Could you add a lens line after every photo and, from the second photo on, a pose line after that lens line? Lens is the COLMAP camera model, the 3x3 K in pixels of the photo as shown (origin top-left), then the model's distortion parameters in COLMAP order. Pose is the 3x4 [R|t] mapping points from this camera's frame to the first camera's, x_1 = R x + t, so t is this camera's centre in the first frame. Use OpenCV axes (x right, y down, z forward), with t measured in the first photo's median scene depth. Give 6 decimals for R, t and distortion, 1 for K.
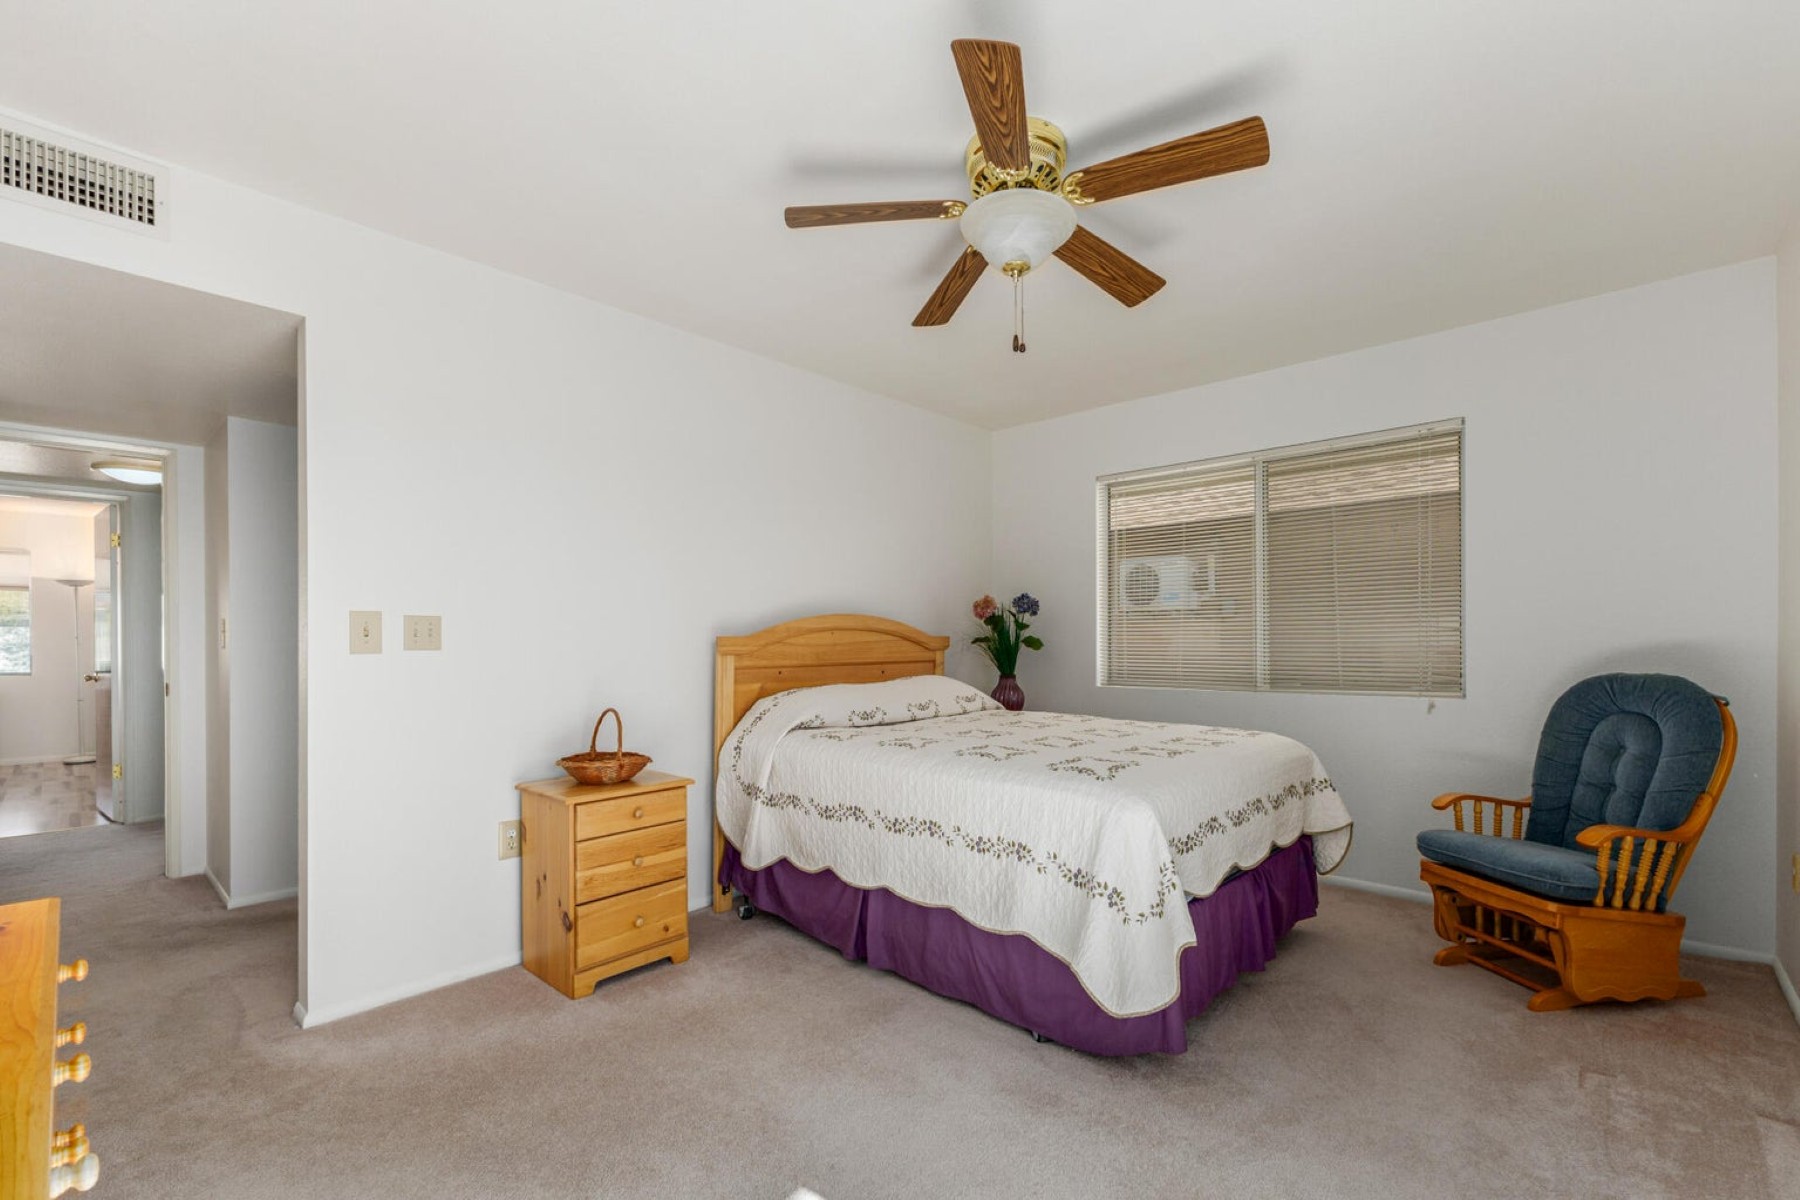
lens RADIAL K [[775.6, 0, 903.1], [0, 775.6, 640.7], [0, 0, 1]] dist [0.011118, -0.000016]
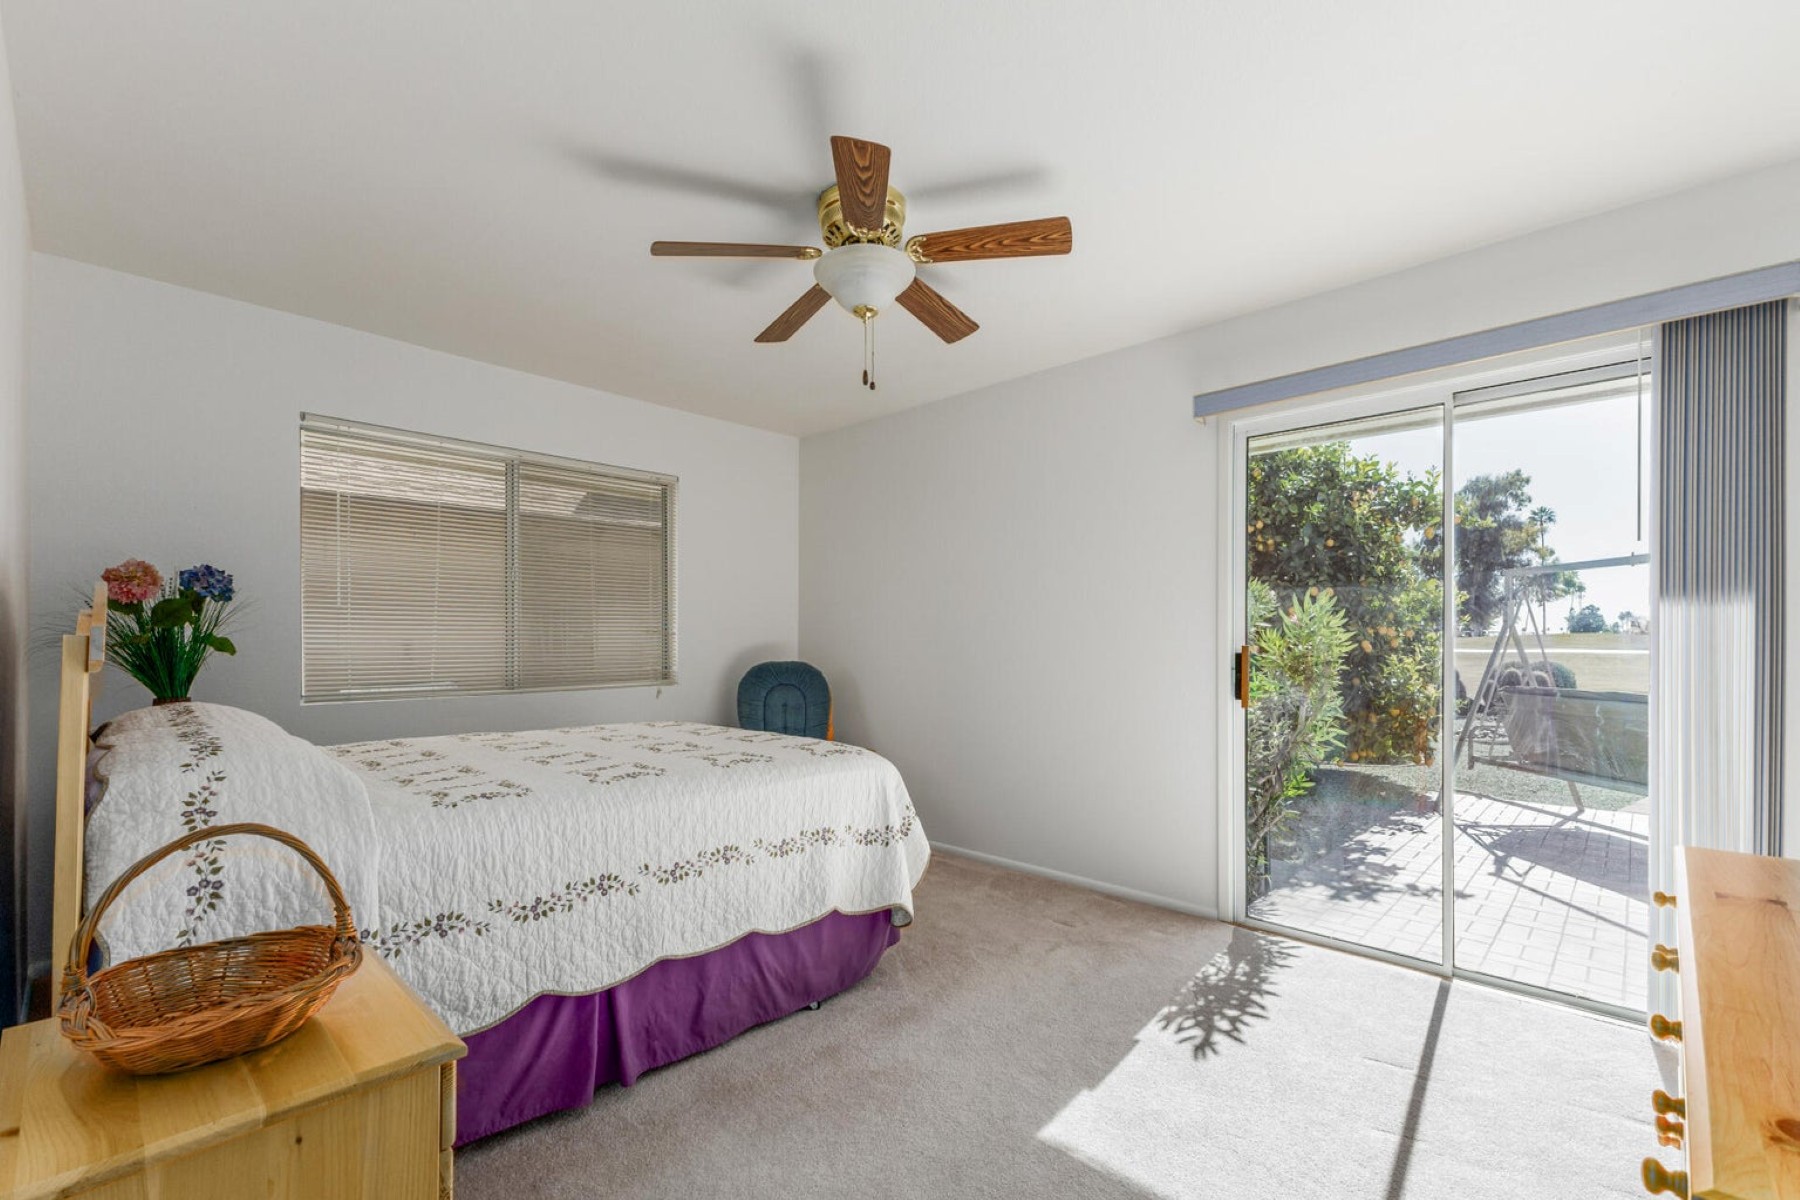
lens RADIAL K [[775.6, 0, 903.1], [0, 775.6, 640.7], [0, 0, 1]] dist [0.011118, -0.000016]
pose [[0.022769, 0.003820, 0.999733, -0.809172], [0.001077, 0.999992, -0.003846, 0.003910], [-0.999740, 0.001164, 0.022764, 0.757114]]
